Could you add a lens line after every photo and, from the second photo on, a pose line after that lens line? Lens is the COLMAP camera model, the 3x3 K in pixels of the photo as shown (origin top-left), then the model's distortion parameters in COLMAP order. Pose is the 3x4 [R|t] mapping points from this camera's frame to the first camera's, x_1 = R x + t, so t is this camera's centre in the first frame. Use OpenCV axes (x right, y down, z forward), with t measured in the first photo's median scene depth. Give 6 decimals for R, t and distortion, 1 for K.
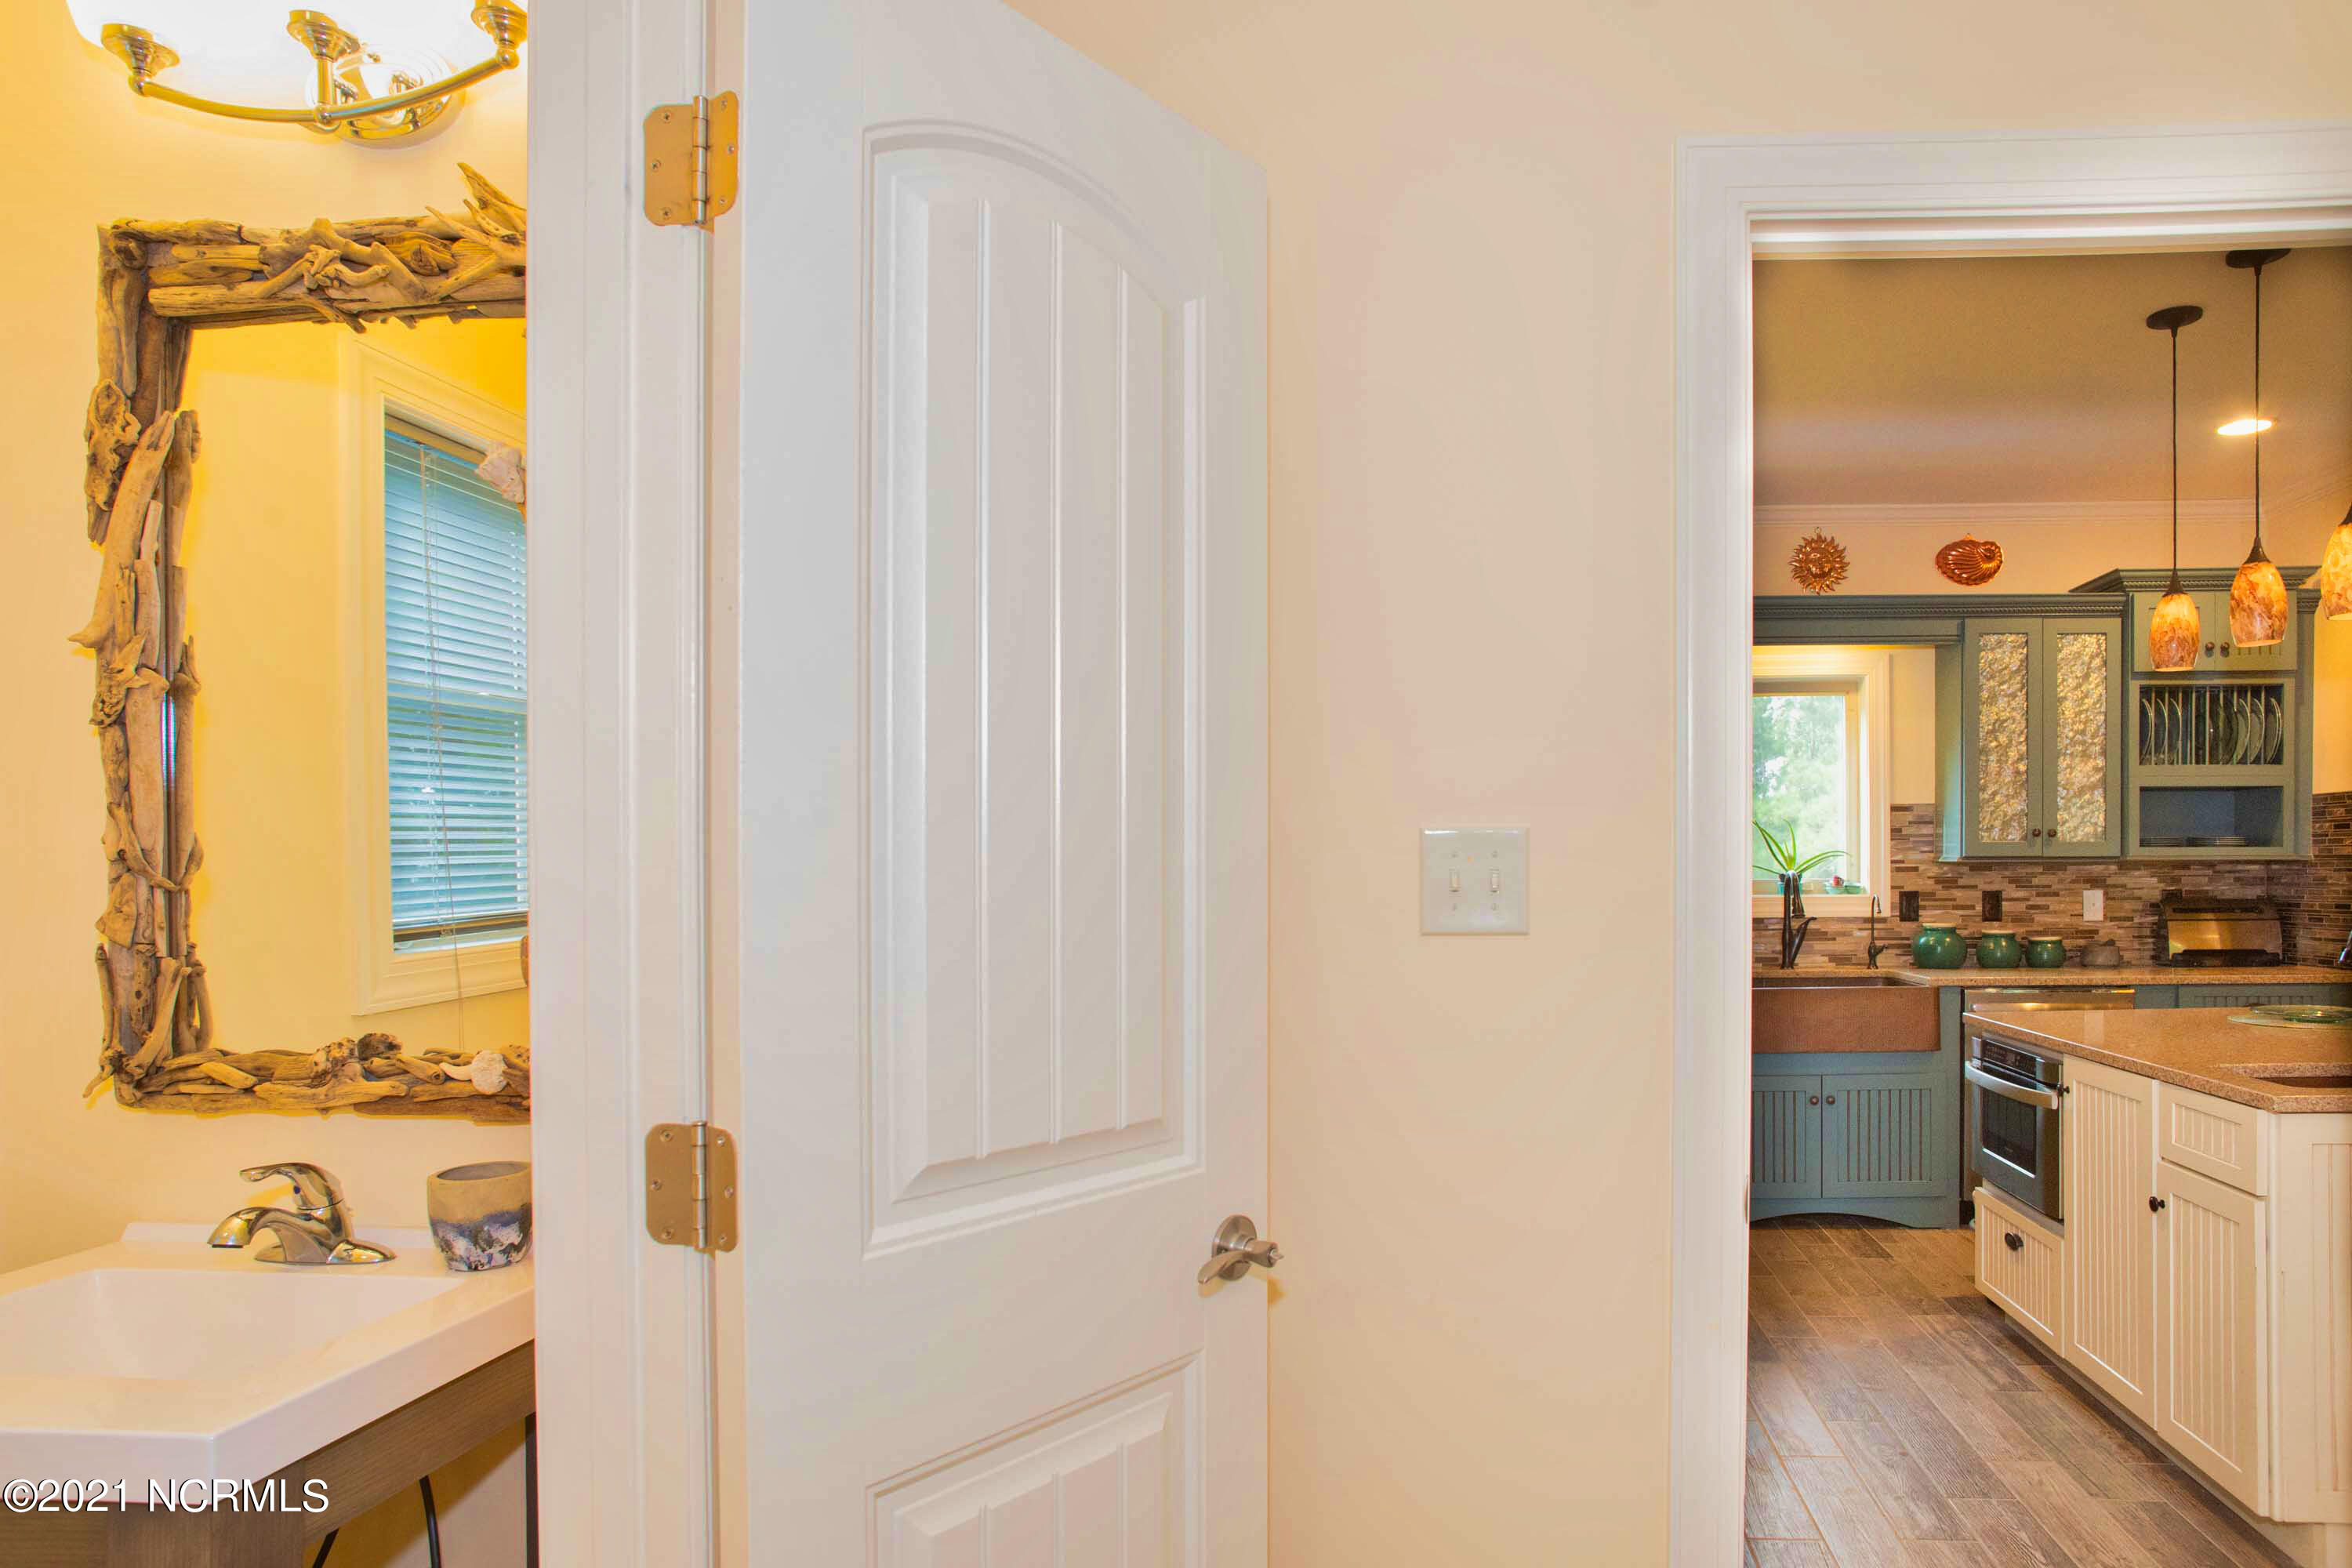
lens RADIAL K [[1417.6, 0, 1313.9], [0, 1417.6, 882.3], [0, 0, 1]] dist [-0.043560, 0.019550]
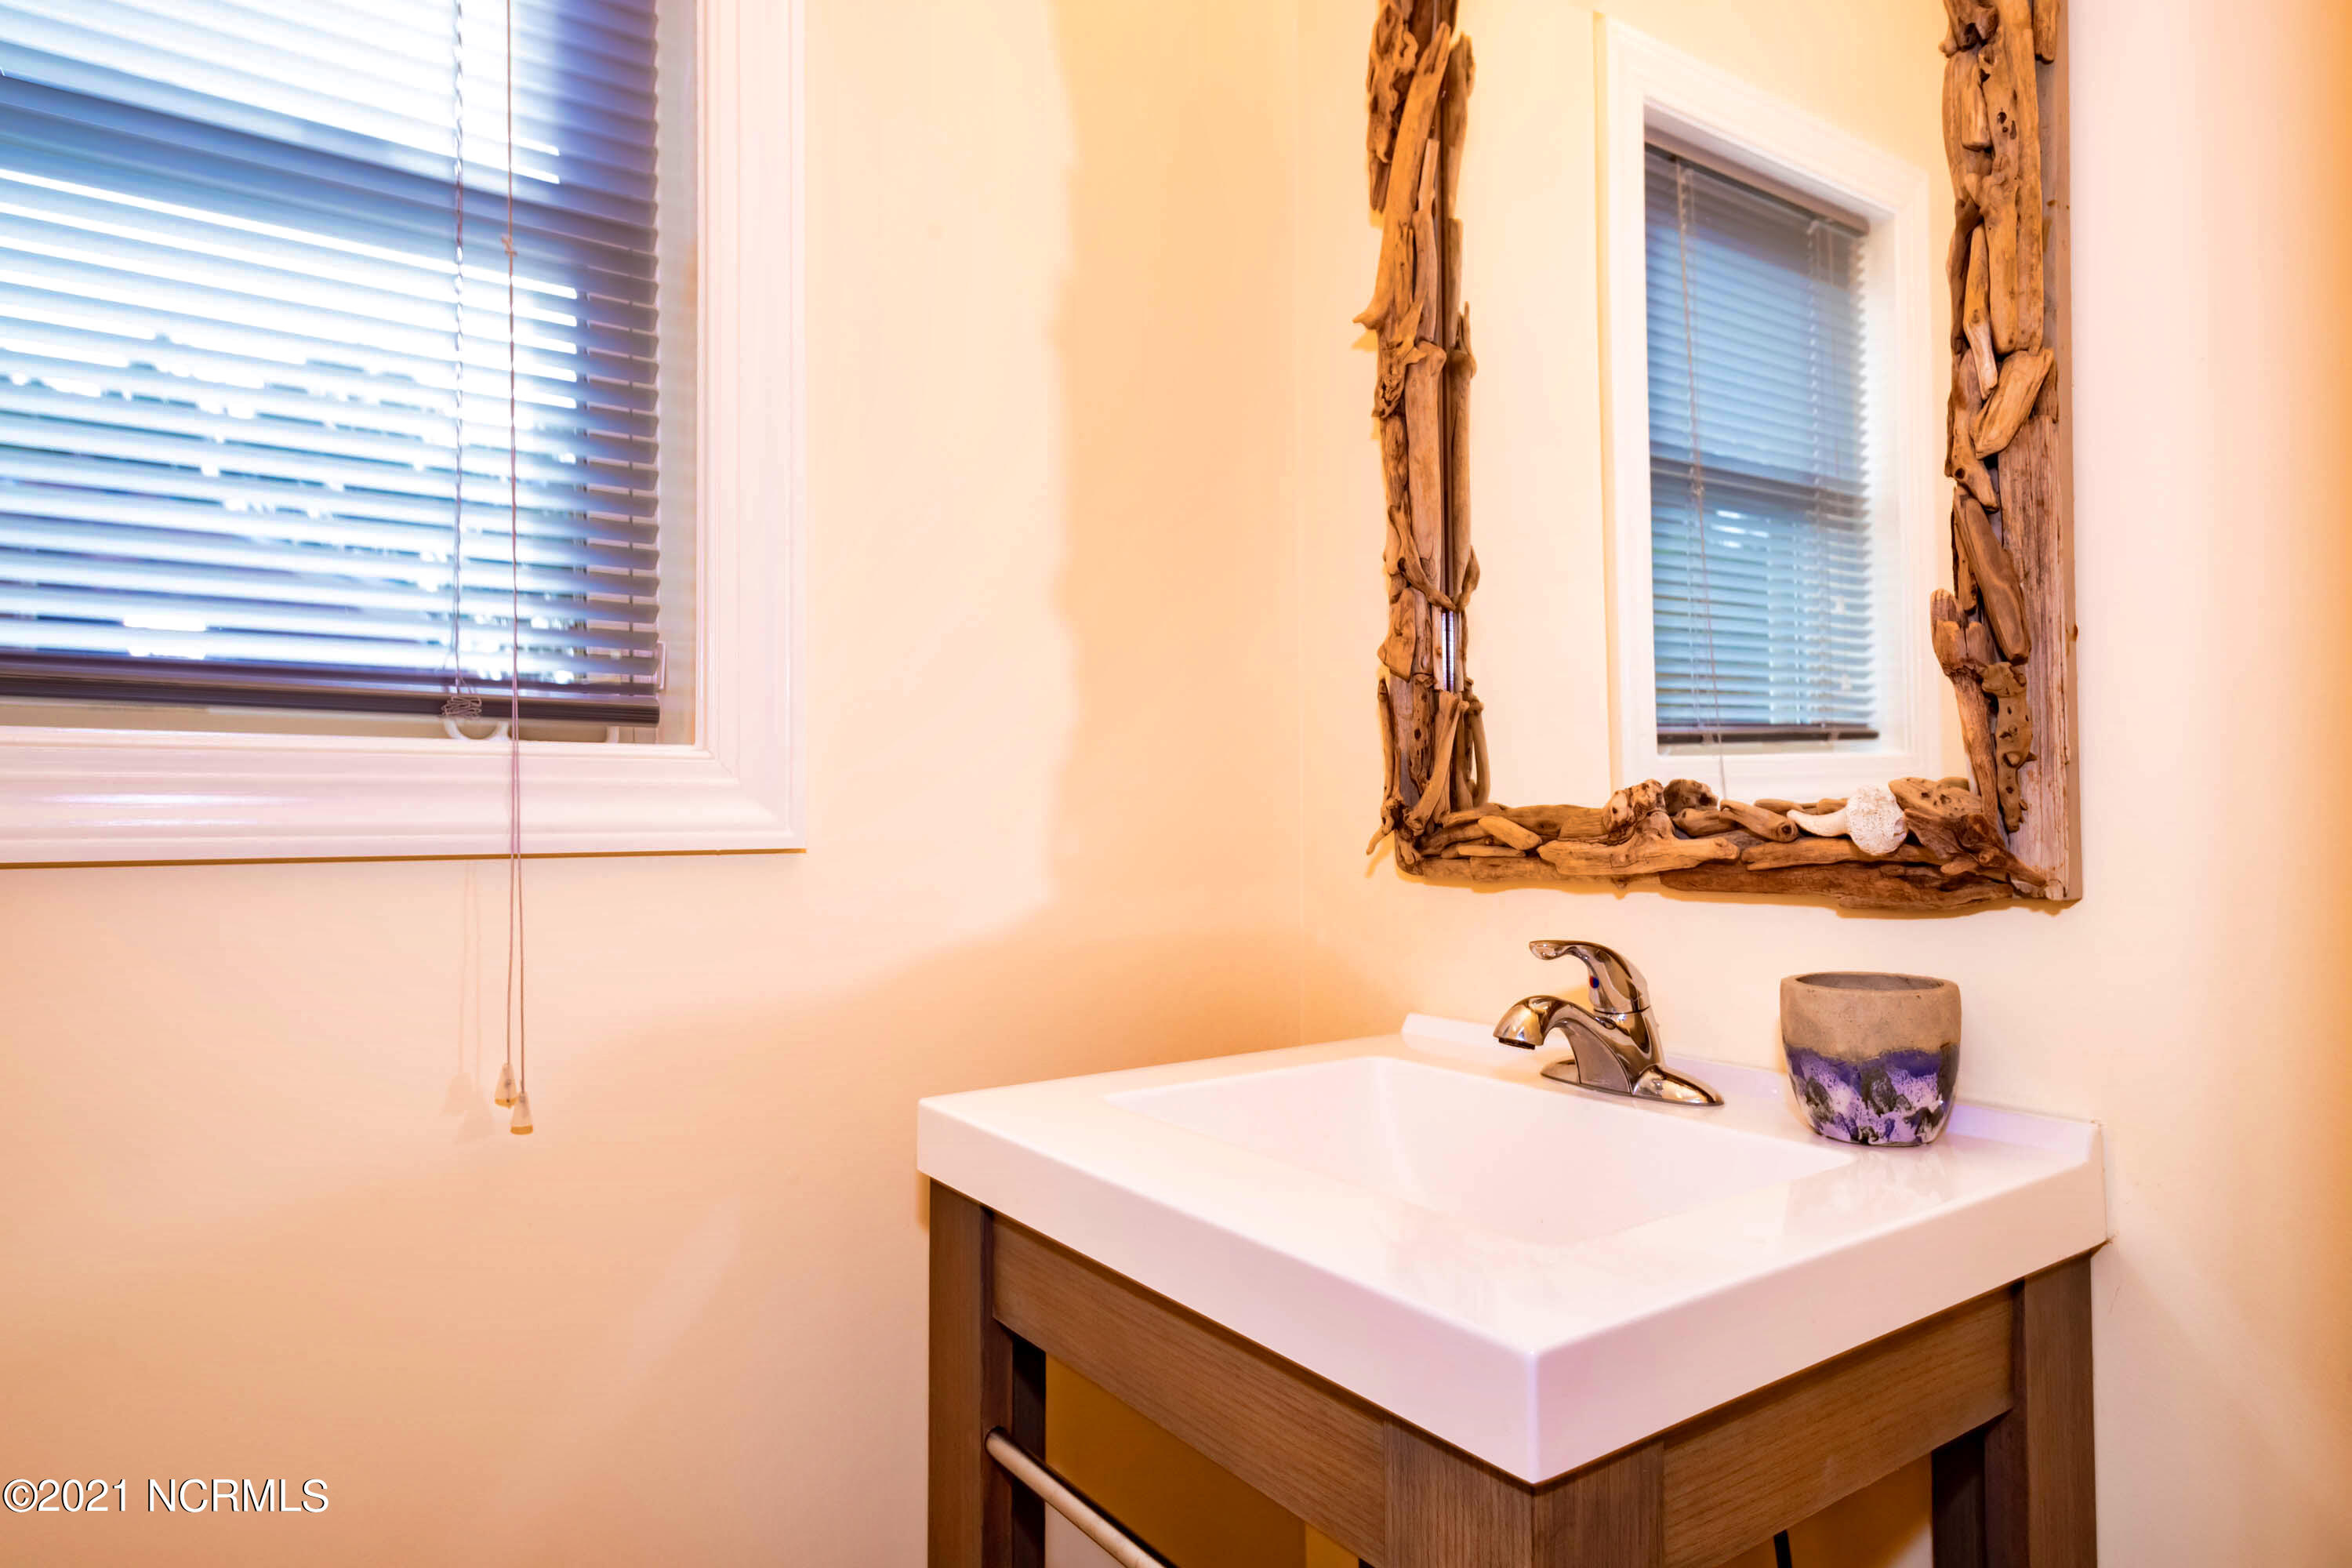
lens RADIAL K [[1356.1, 0, 1176.4], [0, 1356.1, 743.7], [0, 0, 1]] dist [0.032043, -0.001375]
pose [[0.641956, -0.036263, -0.765883, -0.317071], [-0.005639, 0.998631, -0.052009, 0.131767], [0.766720, 0.037706, 0.640873, 0.367821]]
